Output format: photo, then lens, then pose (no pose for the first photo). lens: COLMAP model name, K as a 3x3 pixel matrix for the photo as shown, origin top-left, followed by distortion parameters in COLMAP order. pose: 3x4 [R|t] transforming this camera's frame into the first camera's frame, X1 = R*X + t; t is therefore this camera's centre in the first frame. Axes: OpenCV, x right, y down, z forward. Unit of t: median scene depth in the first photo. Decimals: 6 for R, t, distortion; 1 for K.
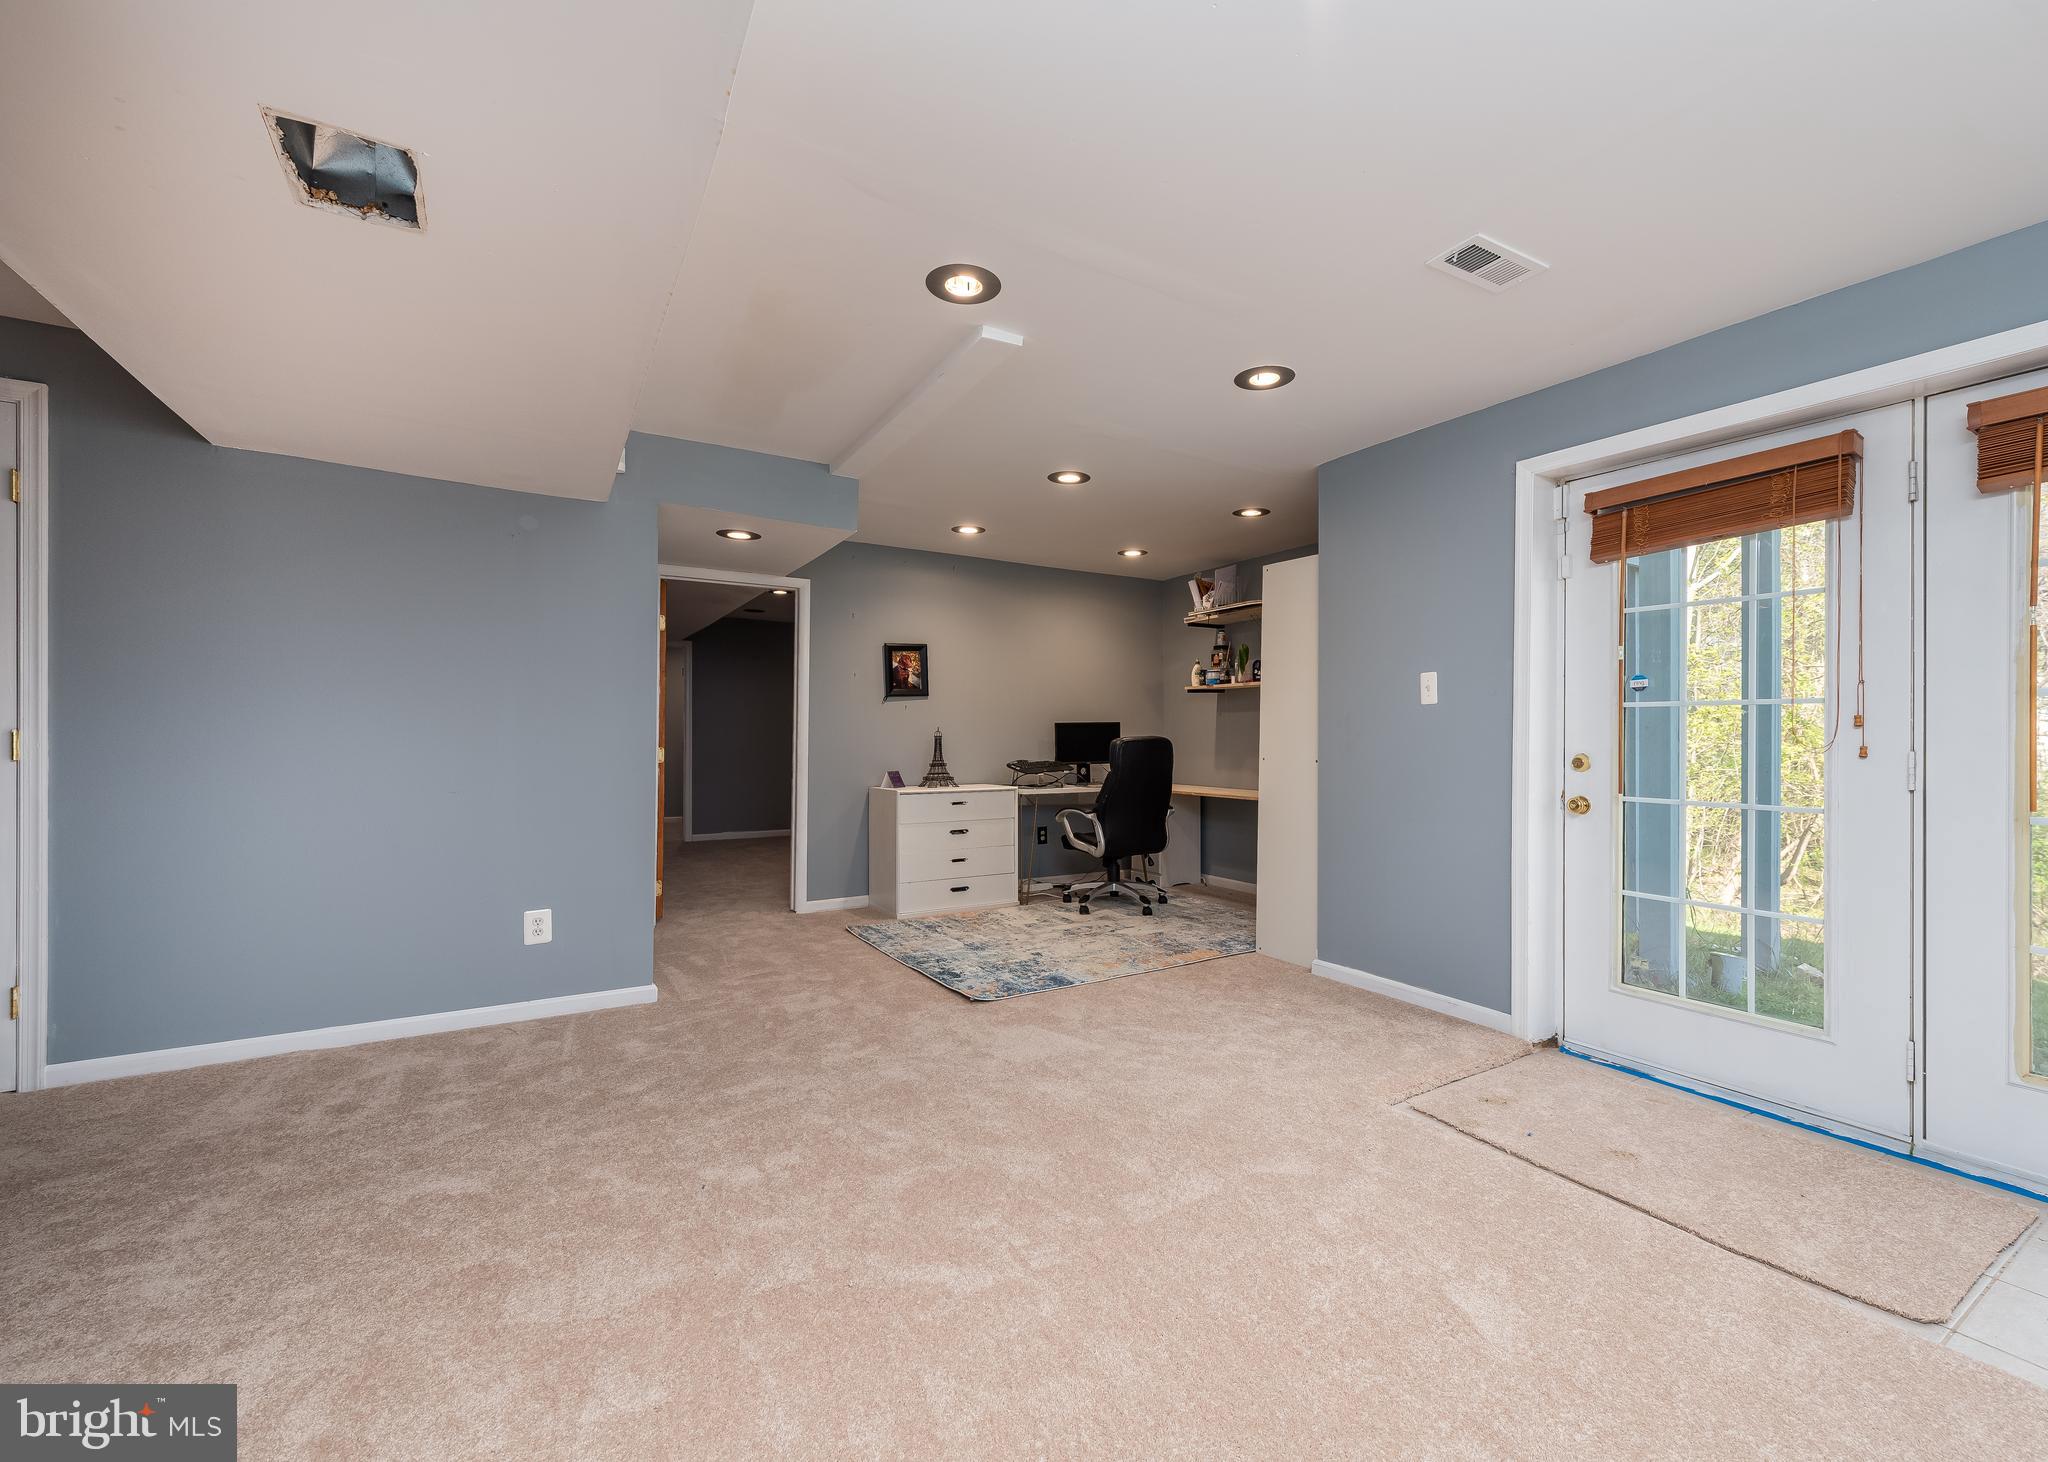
lens RADIAL K [[852.4, 0, 1045.4], [0, 852.4, 732.5], [0, 0, 1]] dist [0.002591, 0.000002]
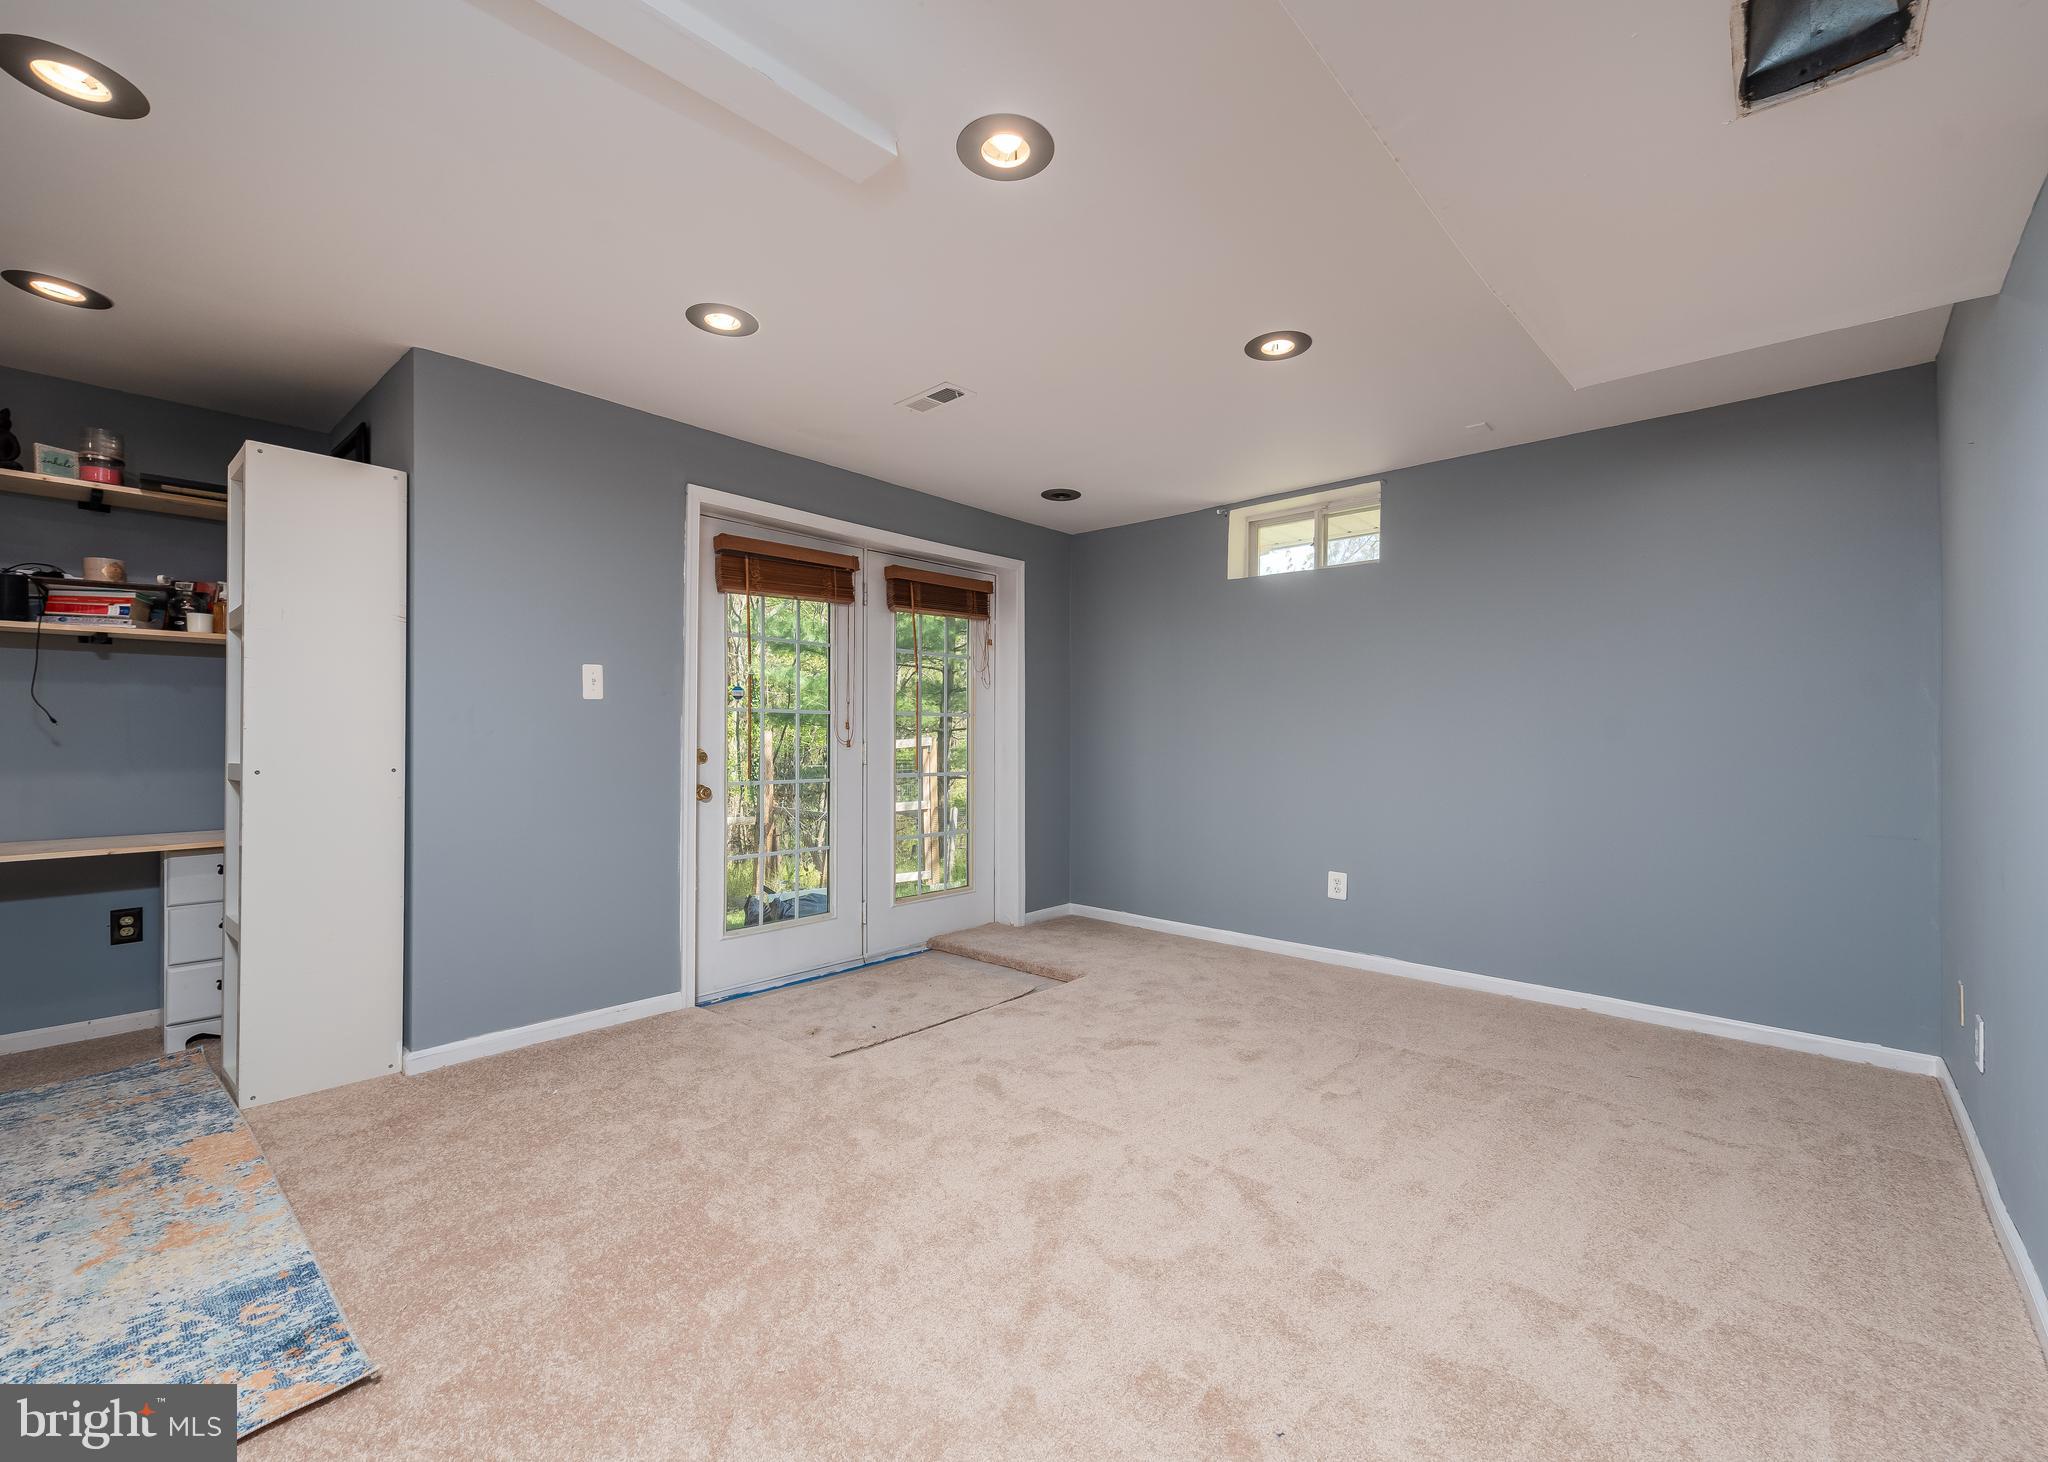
lens RADIAL K [[852.4, 0, 1044.0], [0, 852.4, 735.2], [0, 0, 1]] dist [0.002591, 0.000002]
pose [[-0.305599, 0.002899, 0.952156, -0.630909], [-0.001031, 0.999994, -0.003375, 0.009360], [-0.952160, -0.002013, -0.305594, 0.901499]]
